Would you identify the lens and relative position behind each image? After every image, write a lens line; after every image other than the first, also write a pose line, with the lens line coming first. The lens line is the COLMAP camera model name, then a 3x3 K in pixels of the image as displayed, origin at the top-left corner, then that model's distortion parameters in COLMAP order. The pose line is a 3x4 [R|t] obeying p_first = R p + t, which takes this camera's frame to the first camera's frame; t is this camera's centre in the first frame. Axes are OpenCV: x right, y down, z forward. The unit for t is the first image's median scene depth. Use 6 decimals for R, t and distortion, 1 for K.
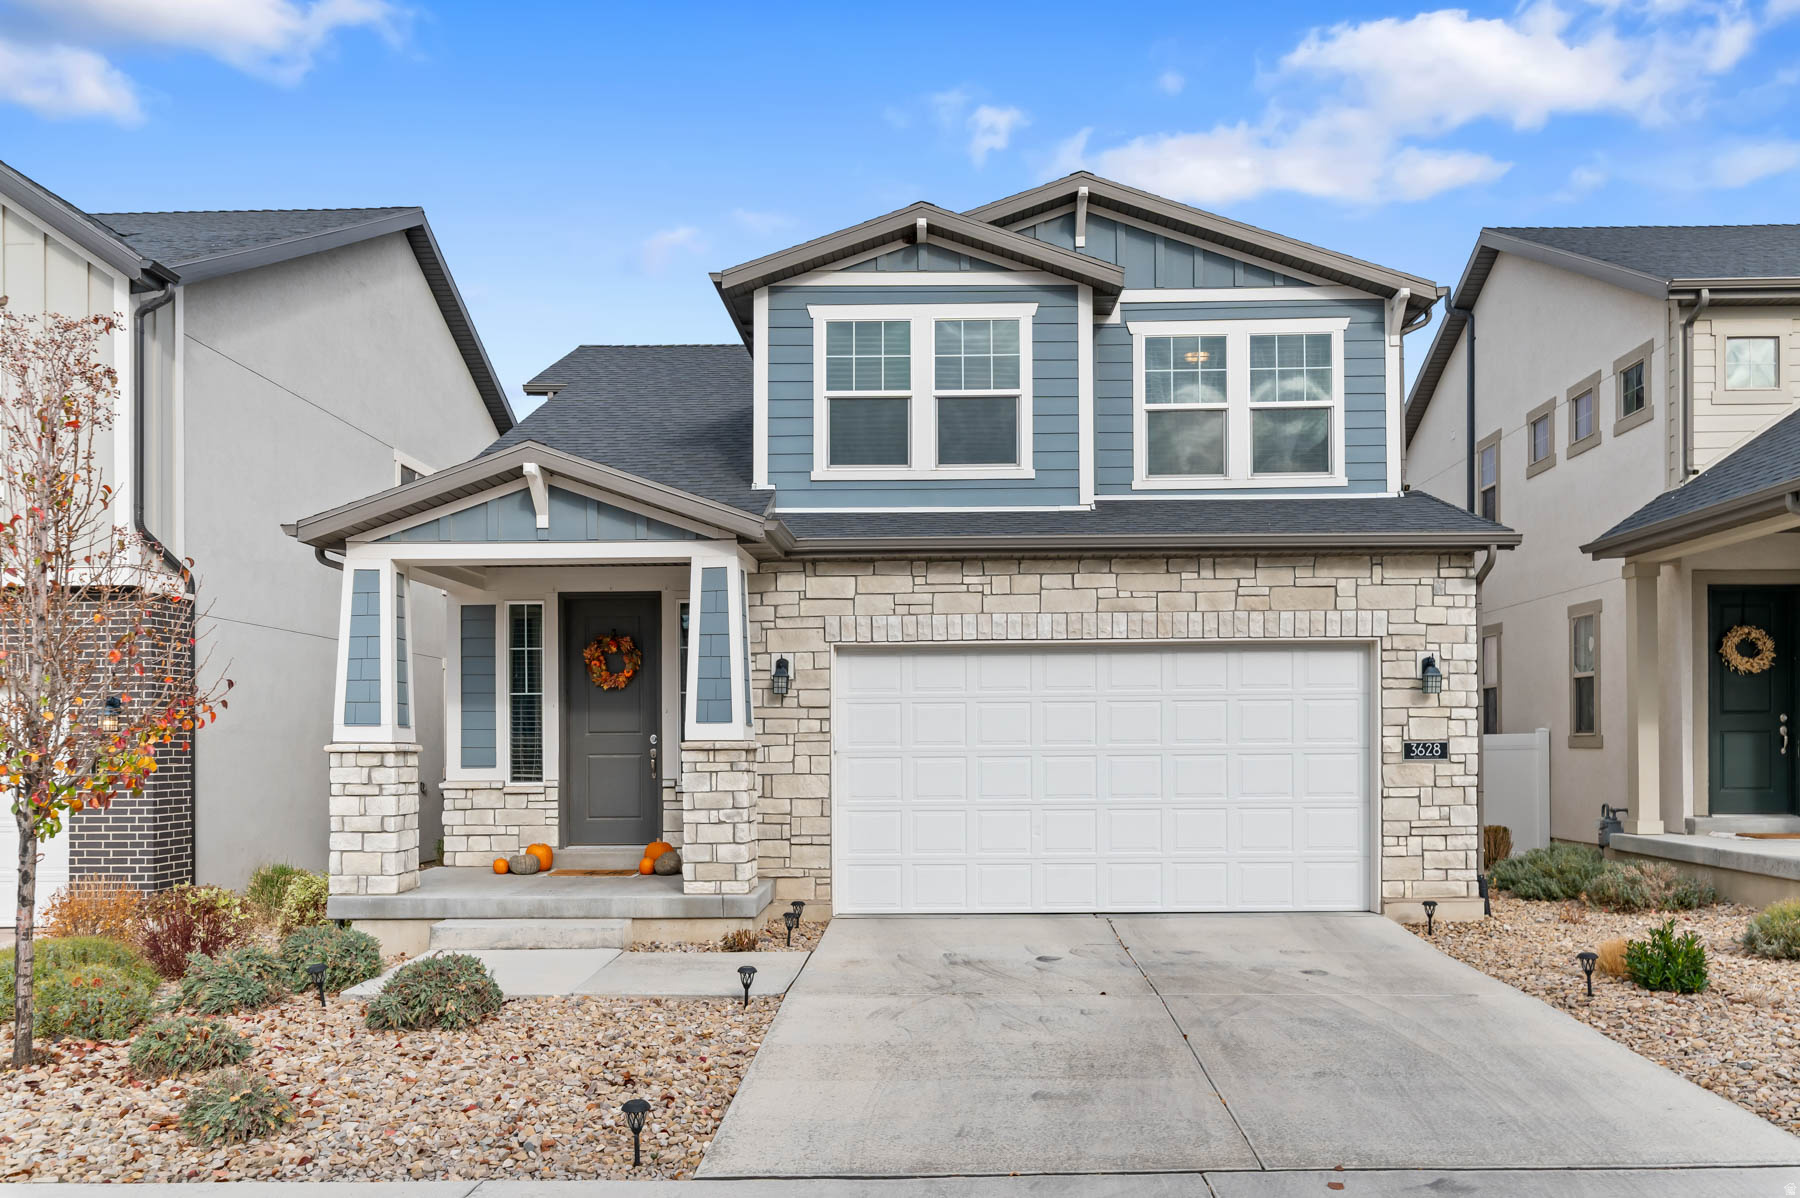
lens RADIAL K [[1331.3, 0, 900.7], [0, 1331.3, 642.3], [0, 0, 1]] dist [0.000346, -0.000576]
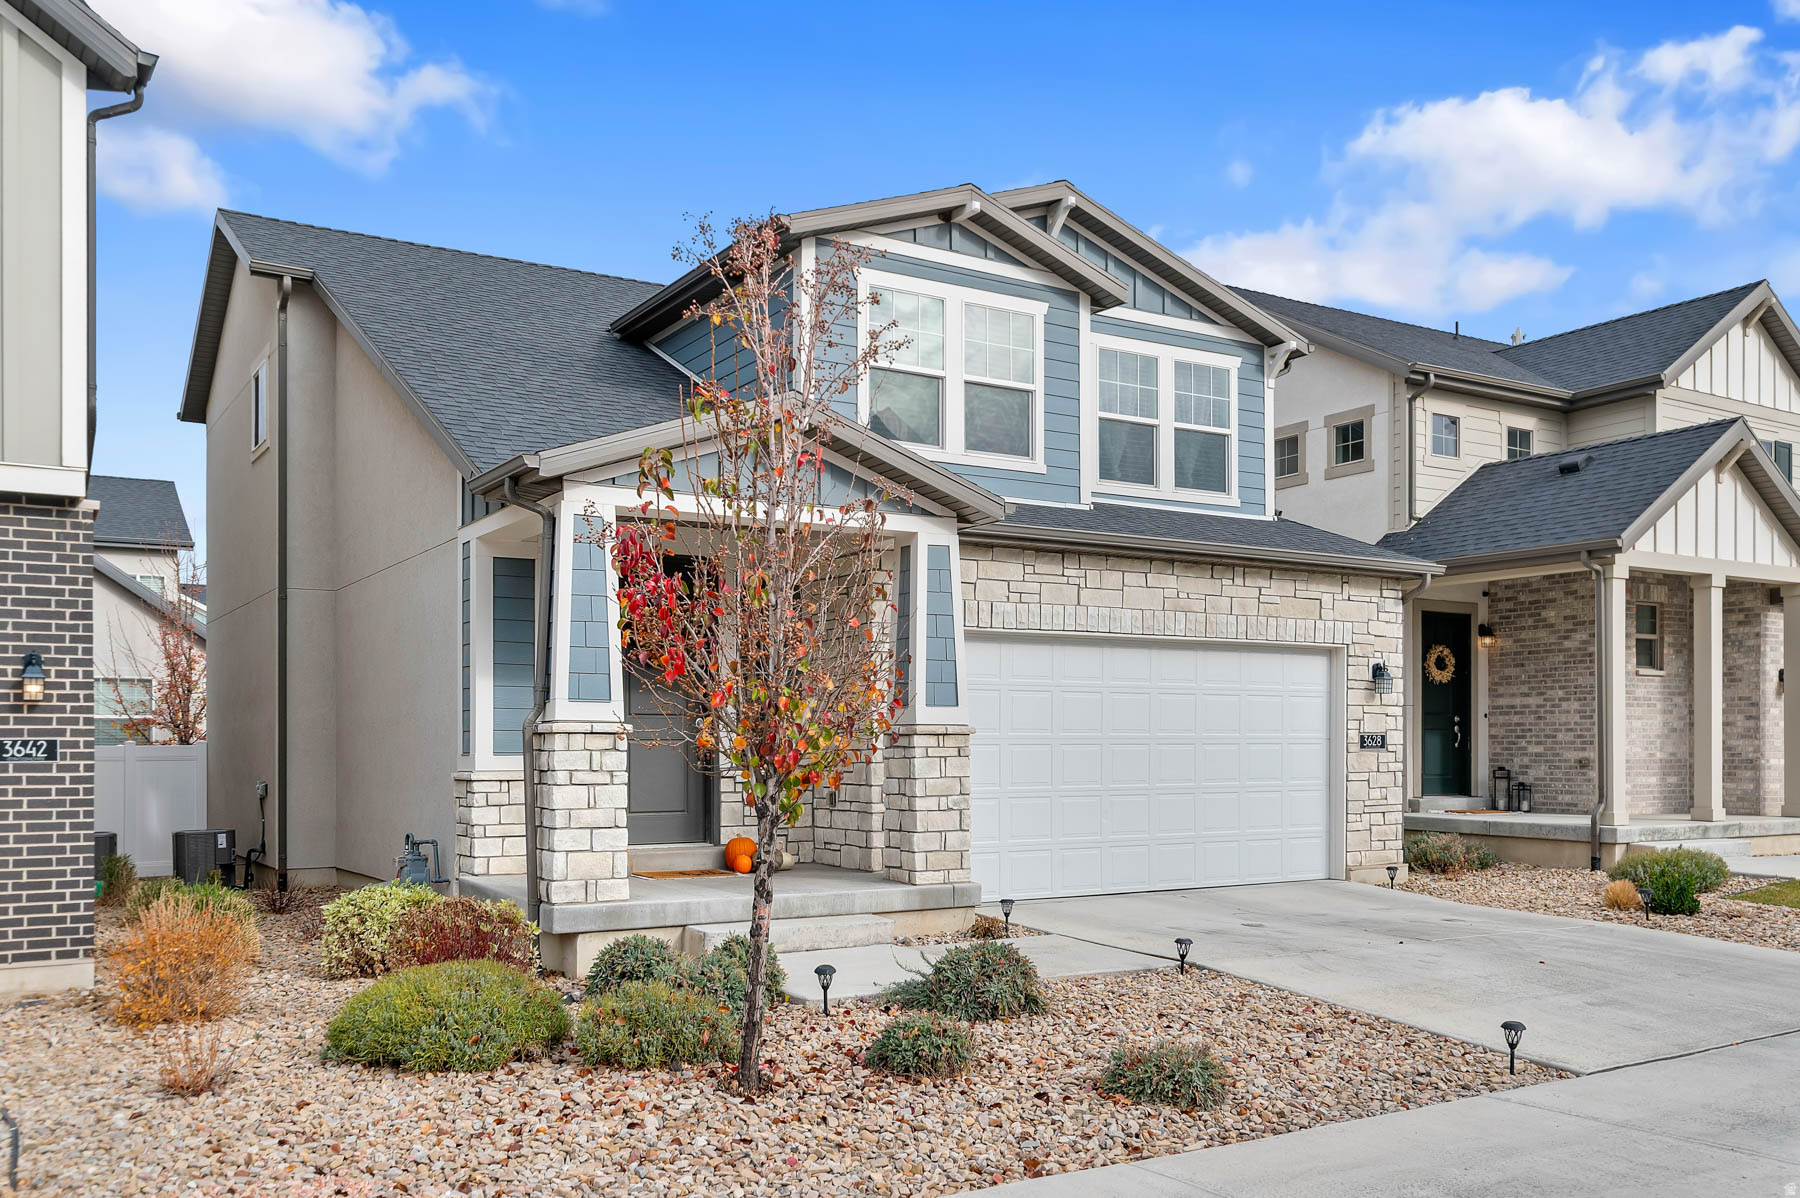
lens RADIAL K [[1564.5, 0, 900.0], [0, 1564.5, 599.0], [0, 0, 1]] dist [0.000065, 0.002516]
pose [[0.832388, 0.057891, 0.551161, -0.685256], [-0.049419, 0.998321, -0.030224, 0.015946], [-0.551985, -0.002080, 0.833851, 0.060215]]
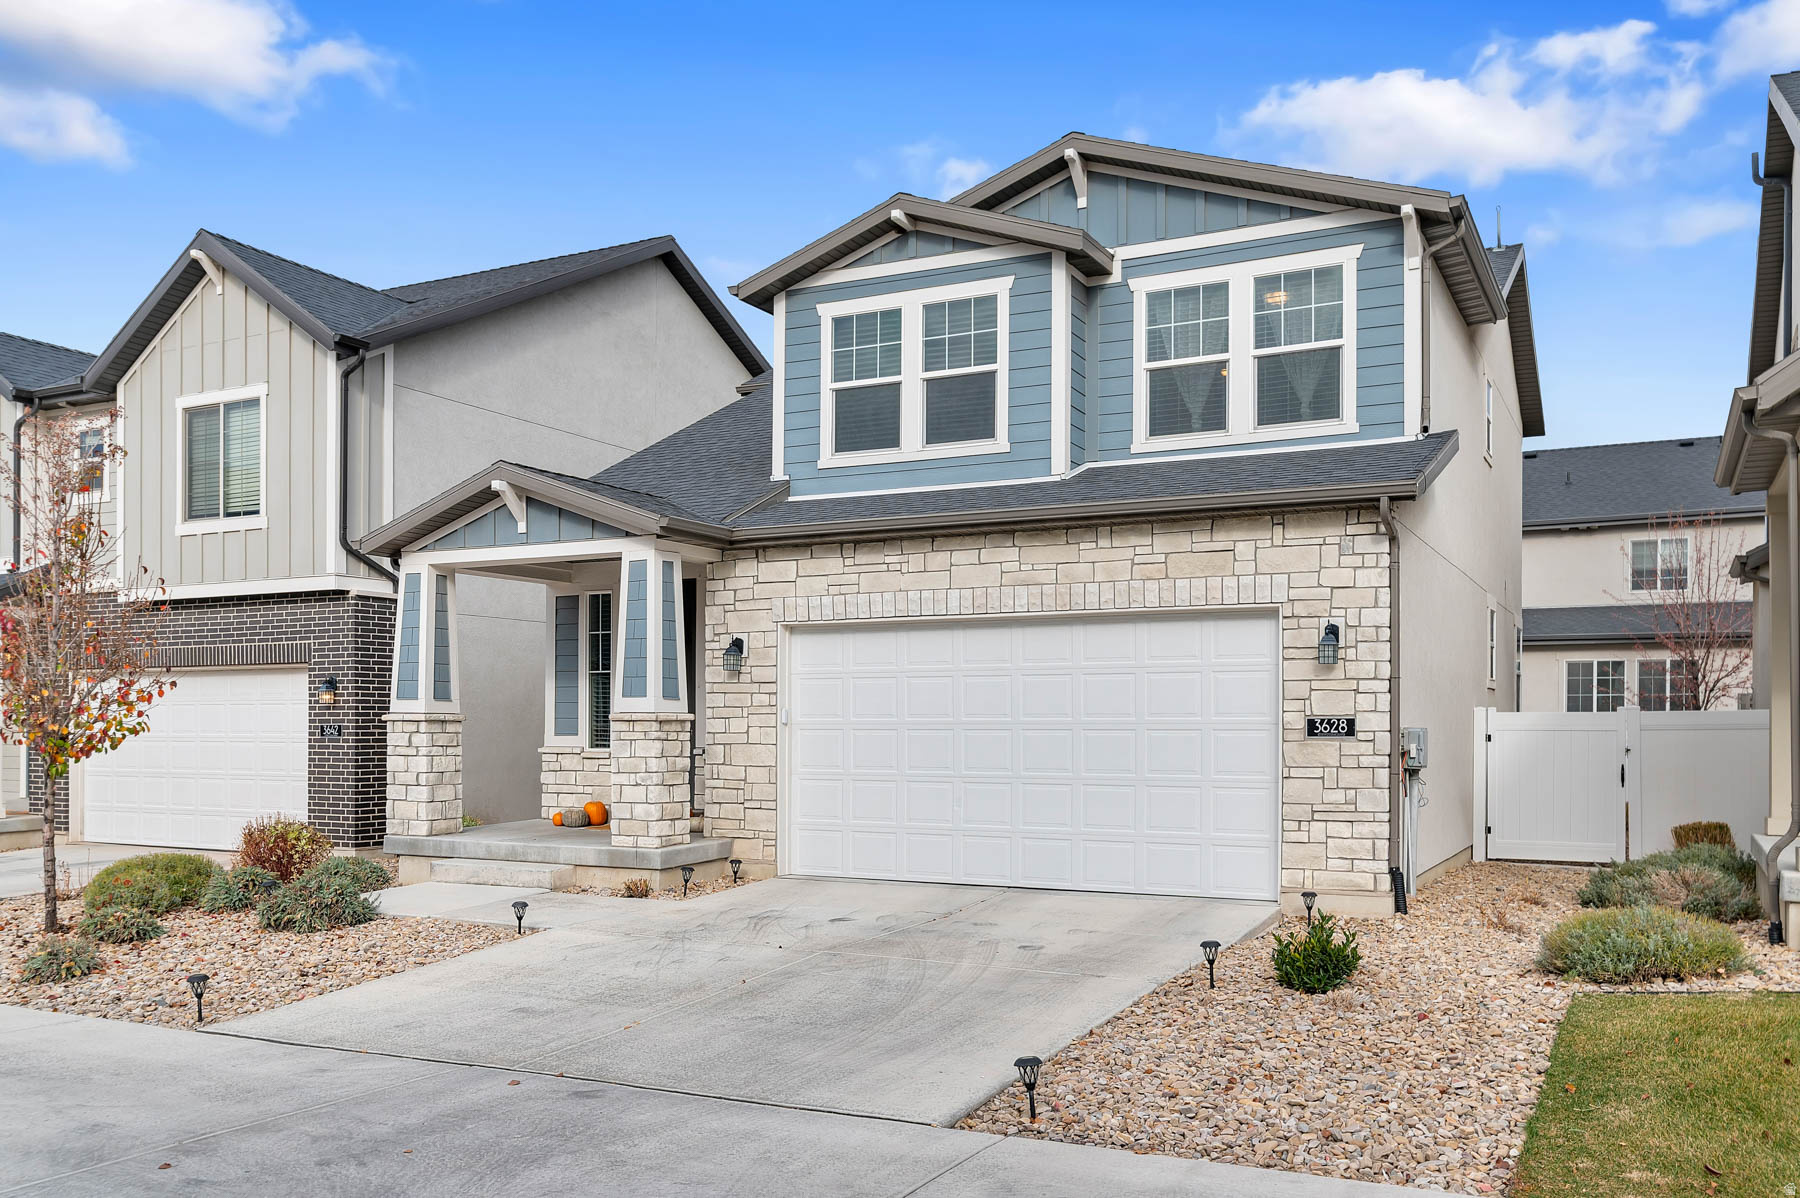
lens RADIAL K [[1441.6, 0, 900.0], [0, 1441.6, 599.0], [0, 0, 1]] dist [0.000817, -0.002690]
pose [[0.899386, -0.030175, -0.436113, 0.520821], [0.027659, 0.999544, -0.012118, -0.001890], [0.436280, -0.001164, 0.899810, -0.009857]]
